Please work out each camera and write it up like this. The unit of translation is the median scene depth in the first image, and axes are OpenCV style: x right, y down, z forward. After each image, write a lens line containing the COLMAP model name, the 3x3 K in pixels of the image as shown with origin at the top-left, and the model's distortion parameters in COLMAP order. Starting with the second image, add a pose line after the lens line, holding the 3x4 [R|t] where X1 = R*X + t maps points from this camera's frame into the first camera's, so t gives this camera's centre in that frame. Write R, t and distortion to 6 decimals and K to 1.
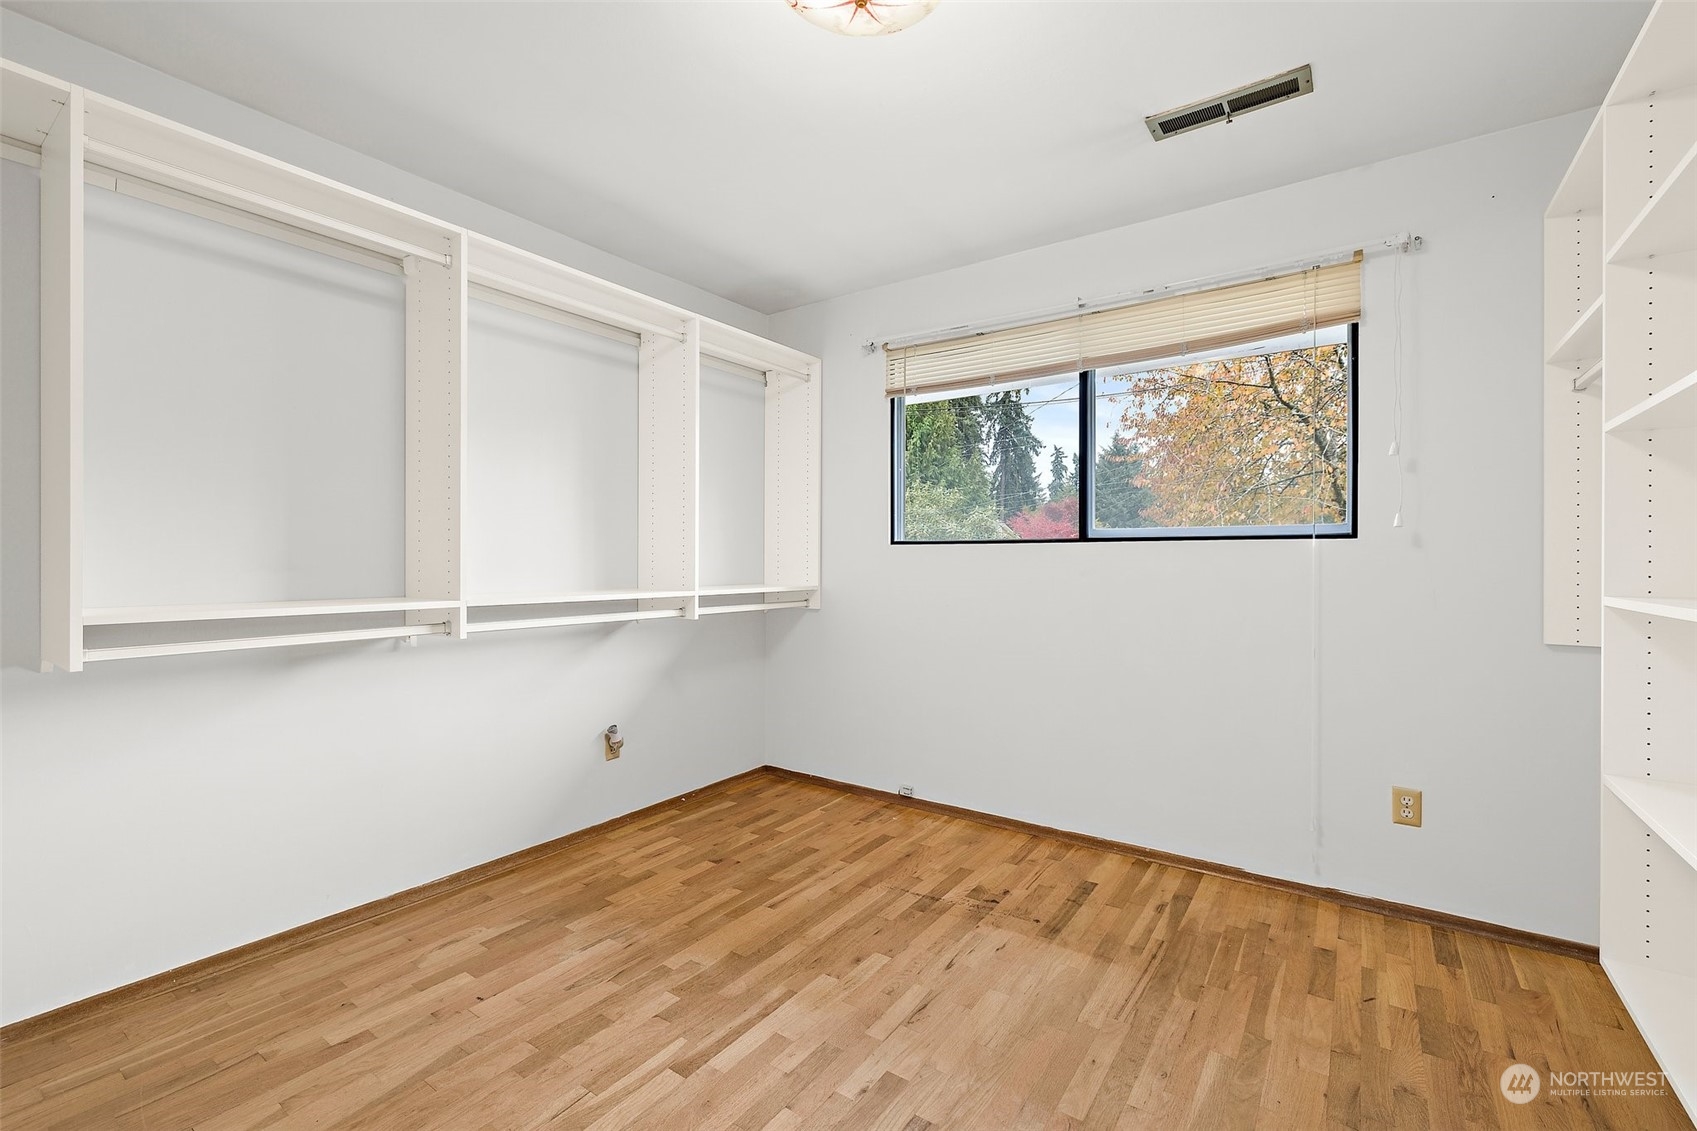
lens RADIAL K [[718.5, 0, 857.5], [0, 718.5, 555.5], [0, 0, 1]] dist [0.000202, 0.000402]
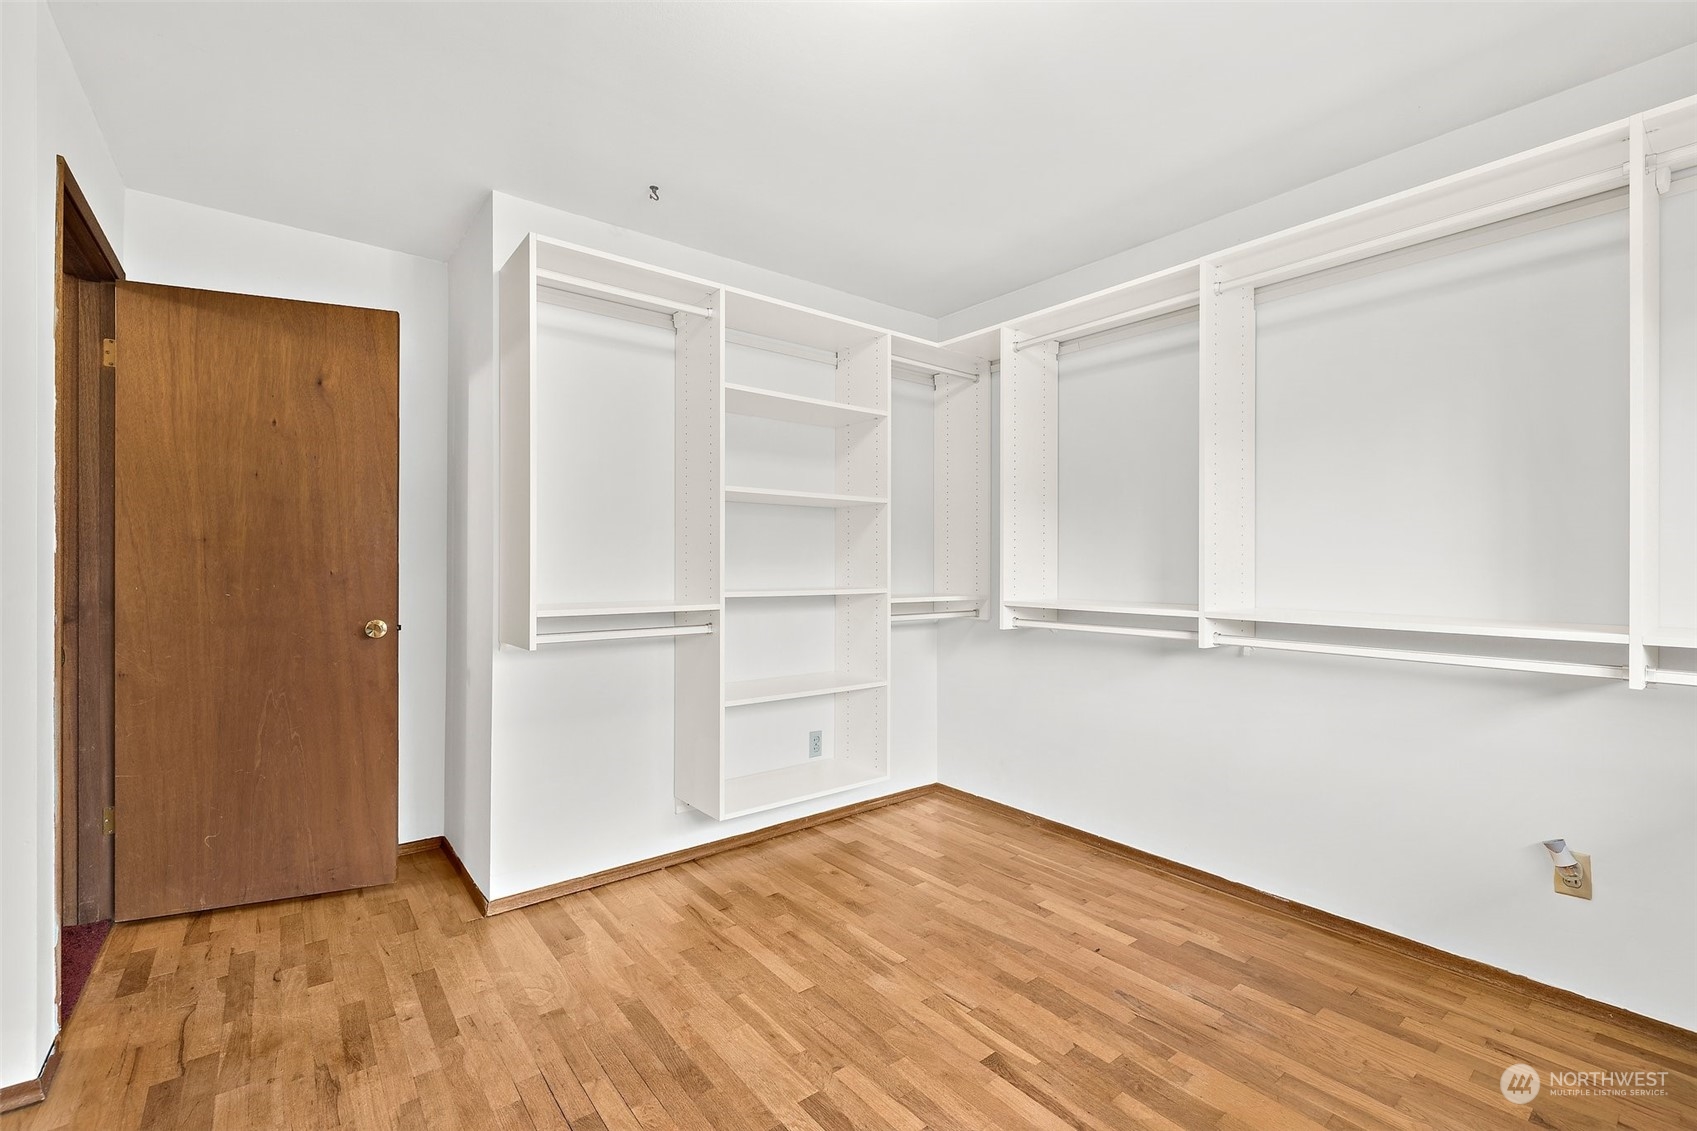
lens RADIAL K [[718.5, 0, 856.9], [0, 718.5, 570.8], [0, 0, 1]] dist [0.000202, 0.000402]
pose [[-0.263900, -0.001322, -0.964549, 0.651738], [-0.003972, 0.999992, -0.000284, 0.005705], [0.964542, 0.003757, -0.263903, 0.868671]]
